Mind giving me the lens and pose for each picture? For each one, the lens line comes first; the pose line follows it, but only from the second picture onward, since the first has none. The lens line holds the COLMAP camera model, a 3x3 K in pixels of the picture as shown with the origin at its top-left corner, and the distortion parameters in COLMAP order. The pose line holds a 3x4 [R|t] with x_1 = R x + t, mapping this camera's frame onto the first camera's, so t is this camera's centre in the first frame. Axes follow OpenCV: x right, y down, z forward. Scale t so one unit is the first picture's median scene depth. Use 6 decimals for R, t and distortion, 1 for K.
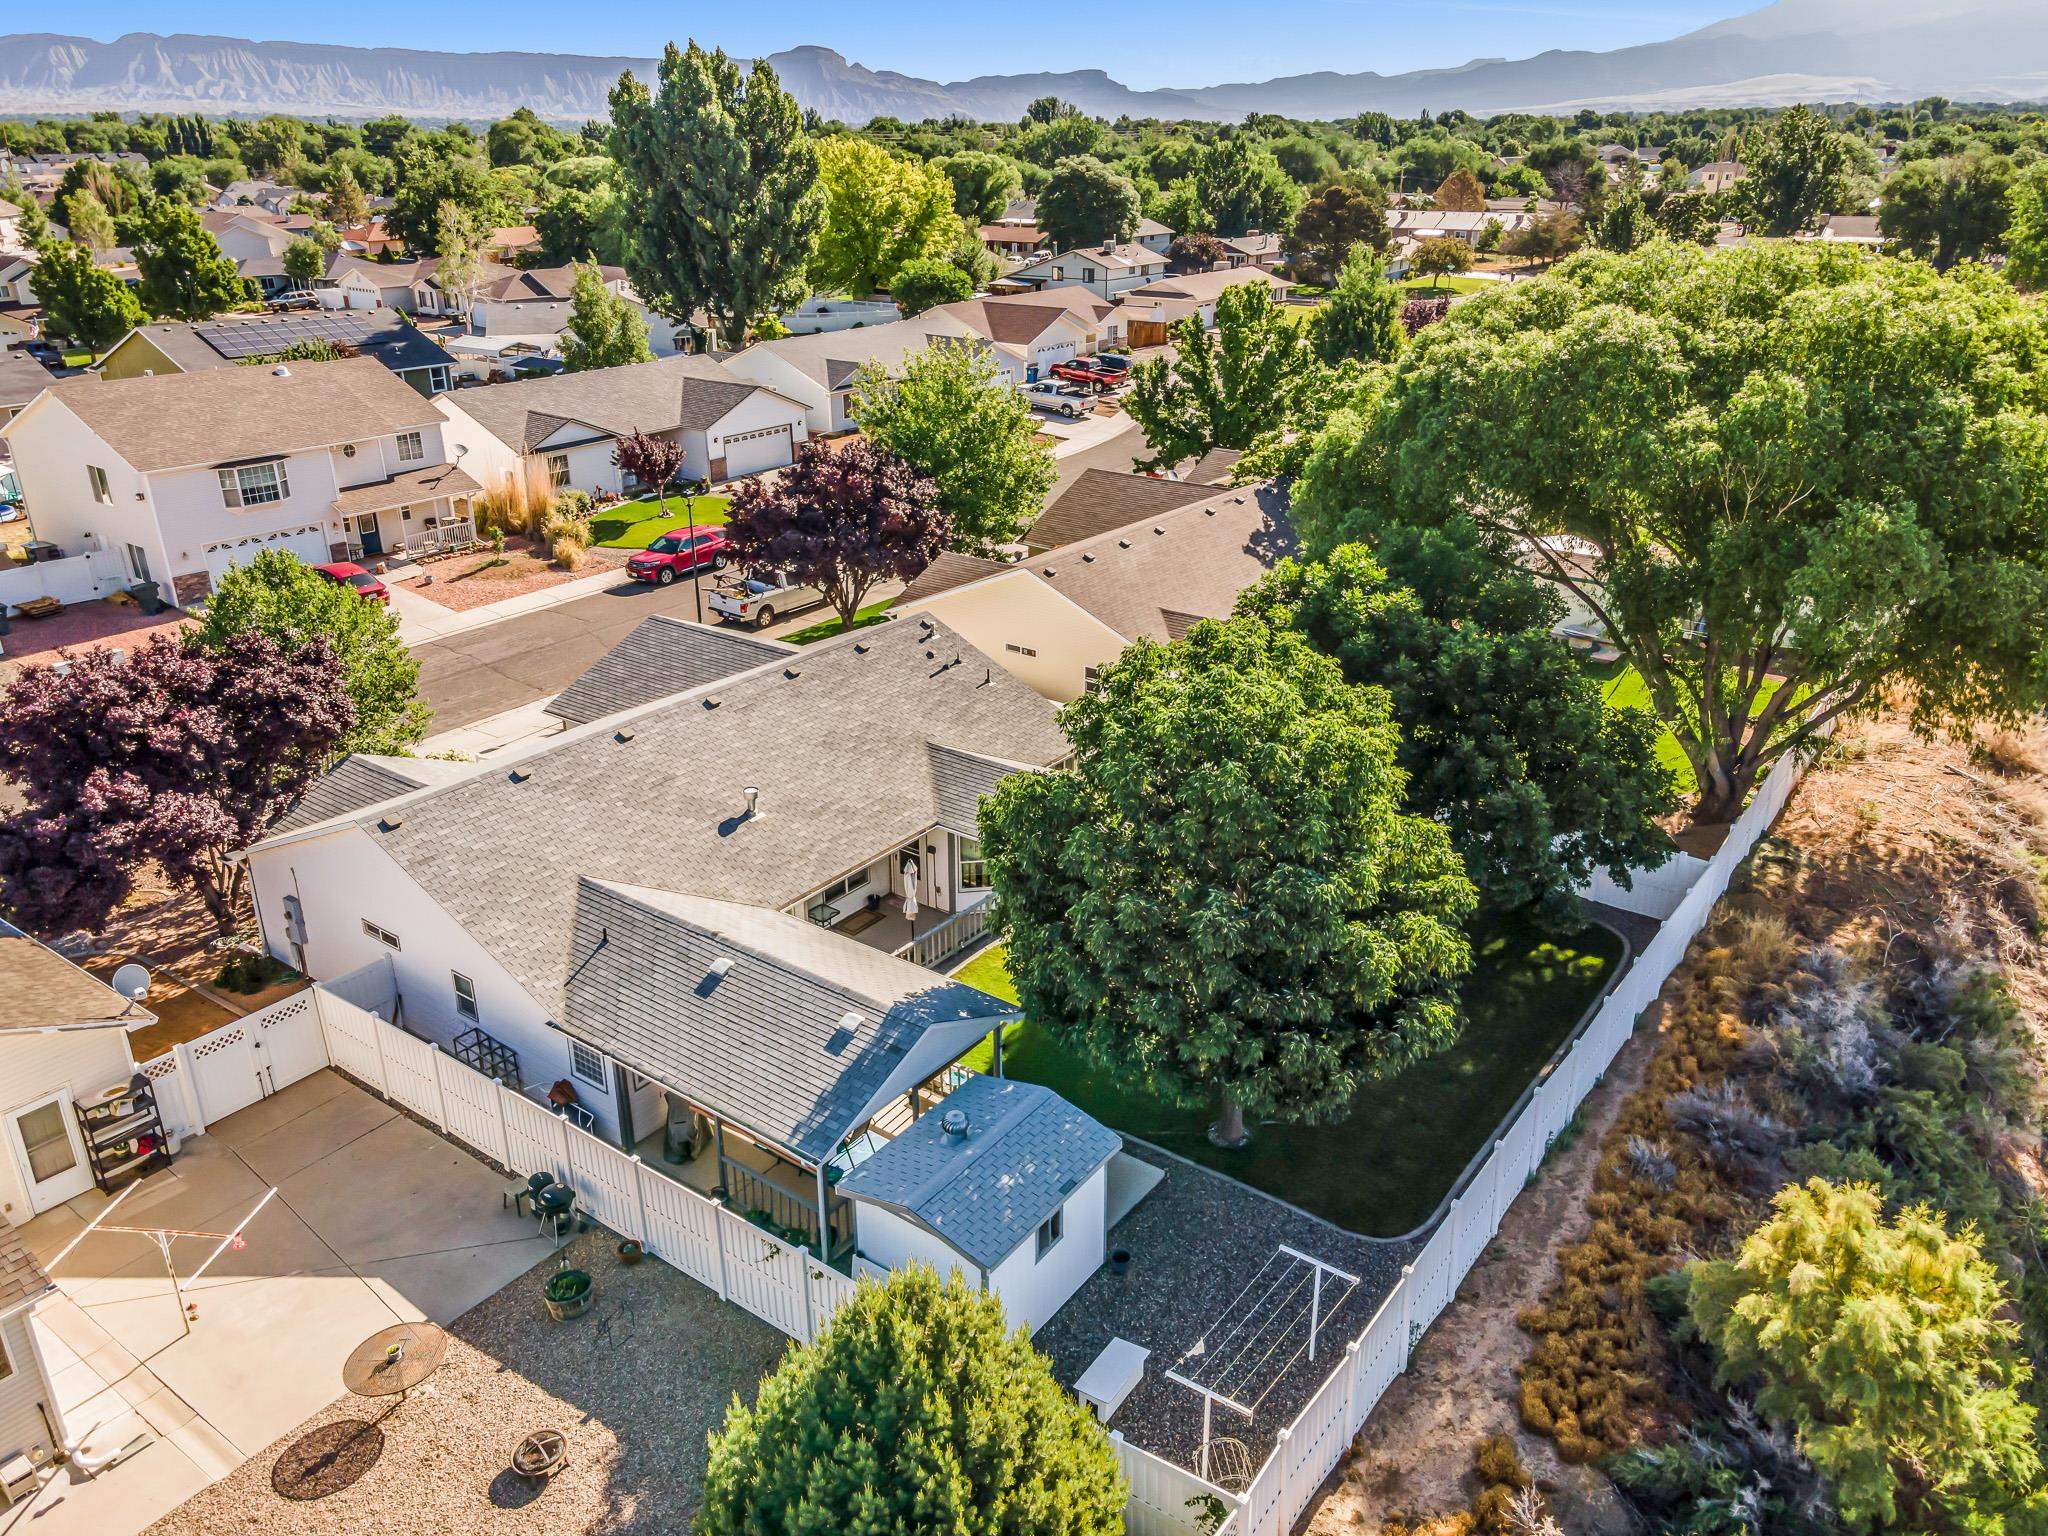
lens RADIAL K [[1506.8, 0, 1016.9], [0, 1506.8, 772.6], [0, 0, 1]] dist [0.017473, 0.035235]
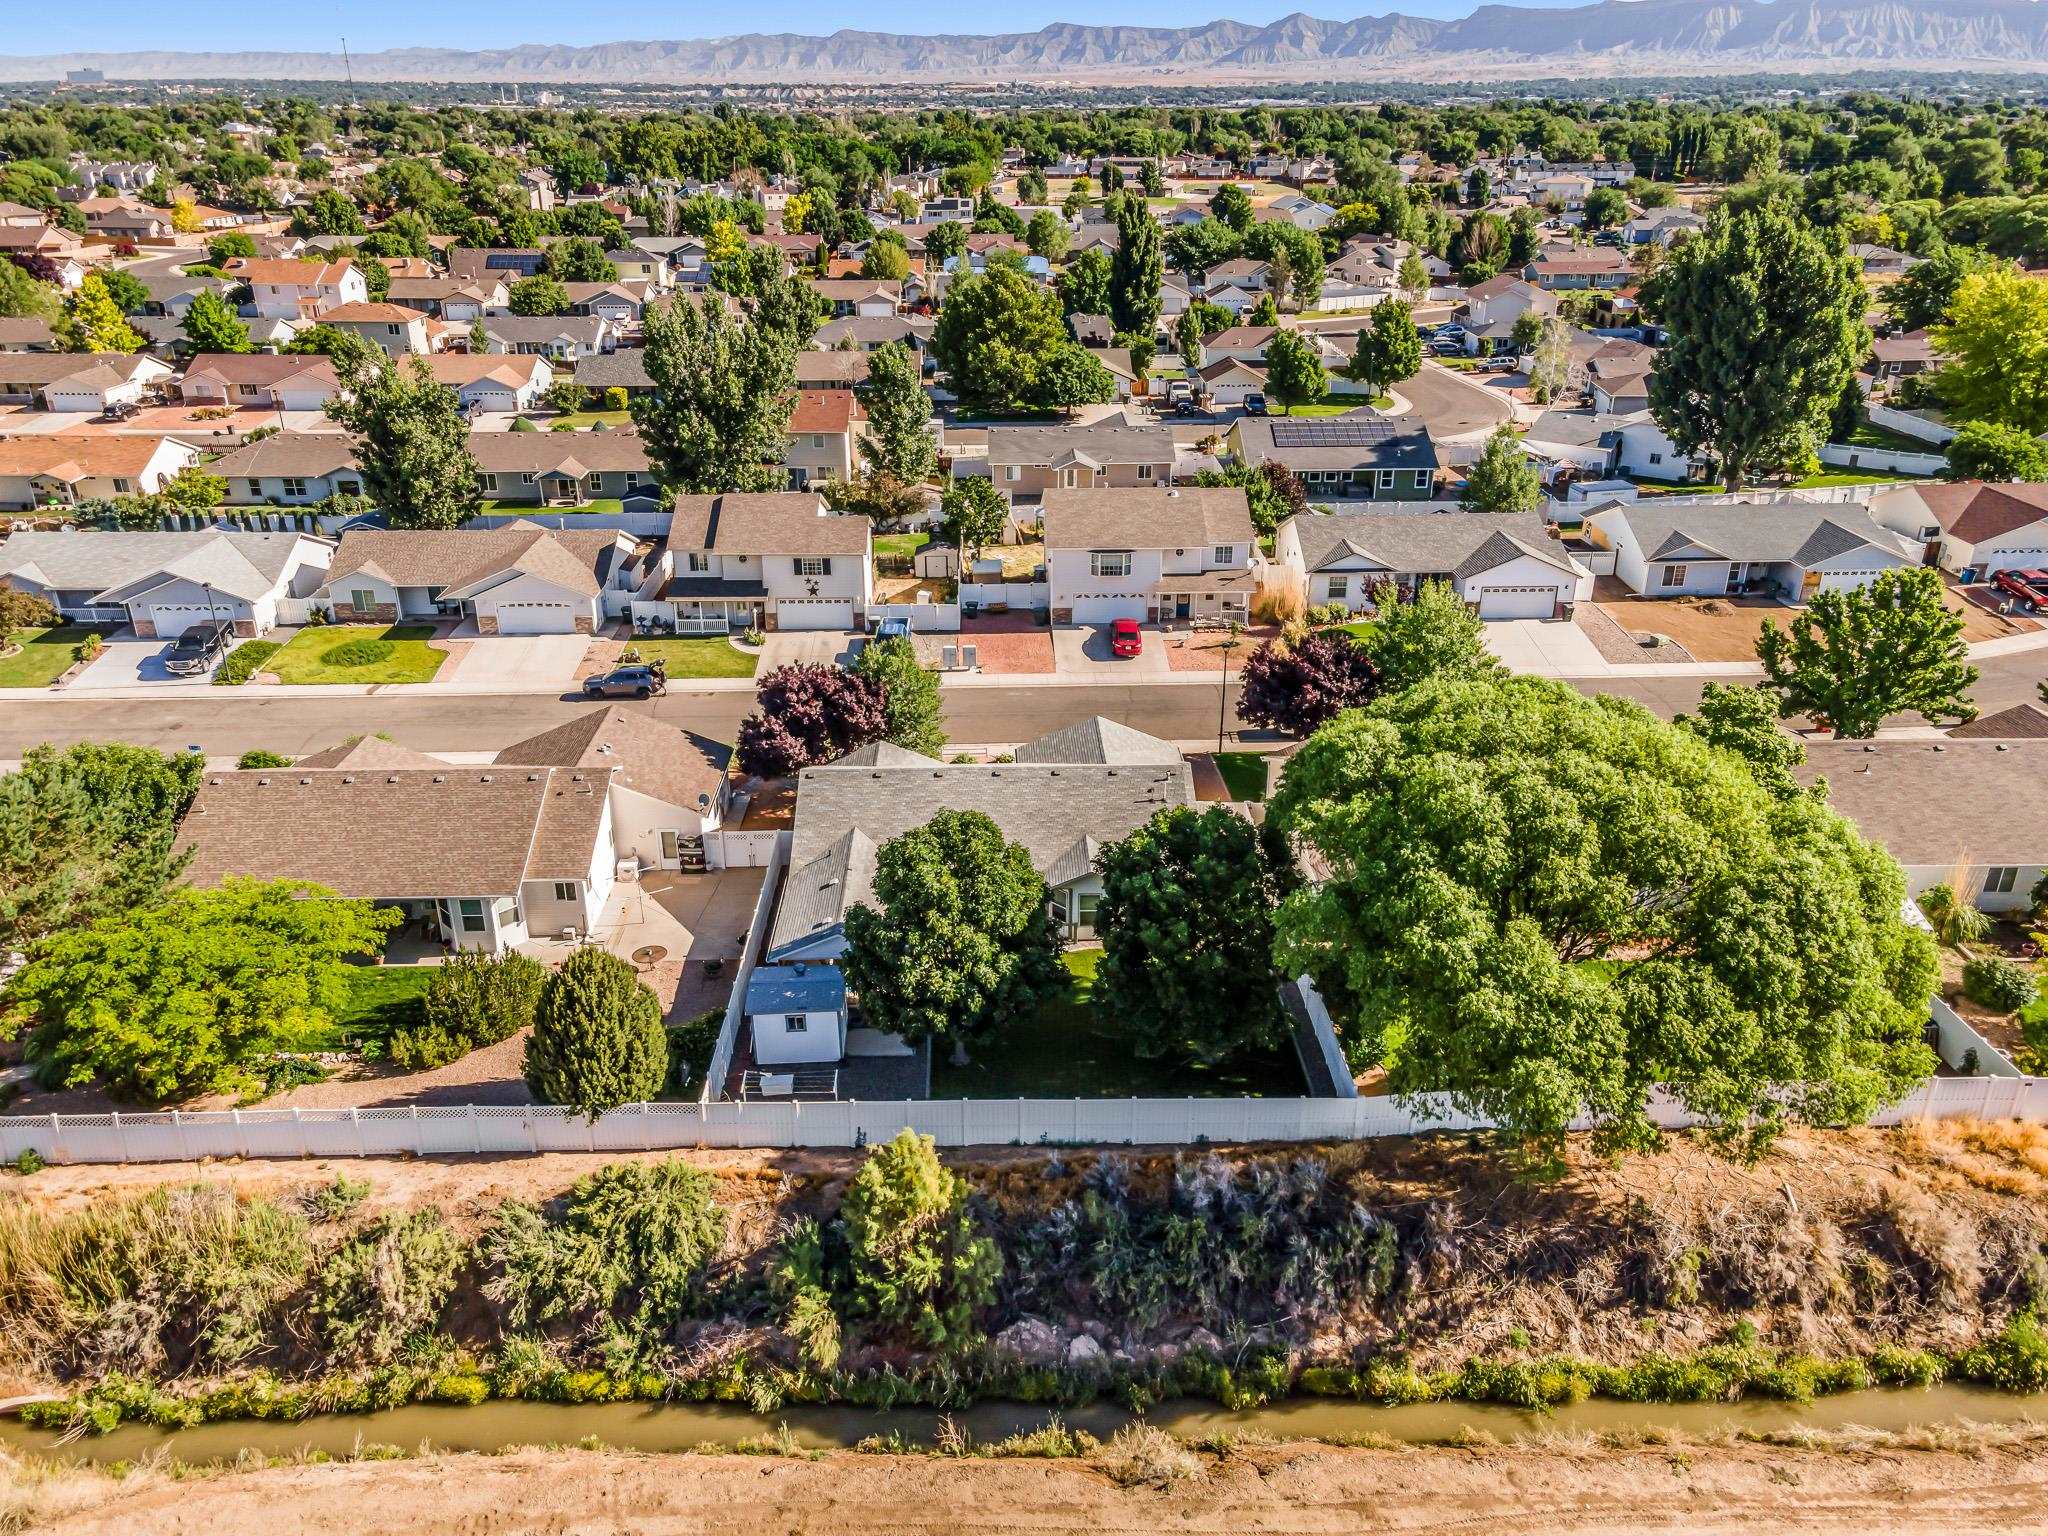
lens RADIAL K [[1506.8, 0, 1016.9], [0, 1506.8, 772.6], [0, 0, 1]] dist [0.017473, 0.035235]
pose [[0.611212, 0.324517, -0.721879, 0.691505], [-0.305294, 0.938160, 0.163254, -0.213434], [0.730217, 0.120602, 0.672487, -0.148717]]
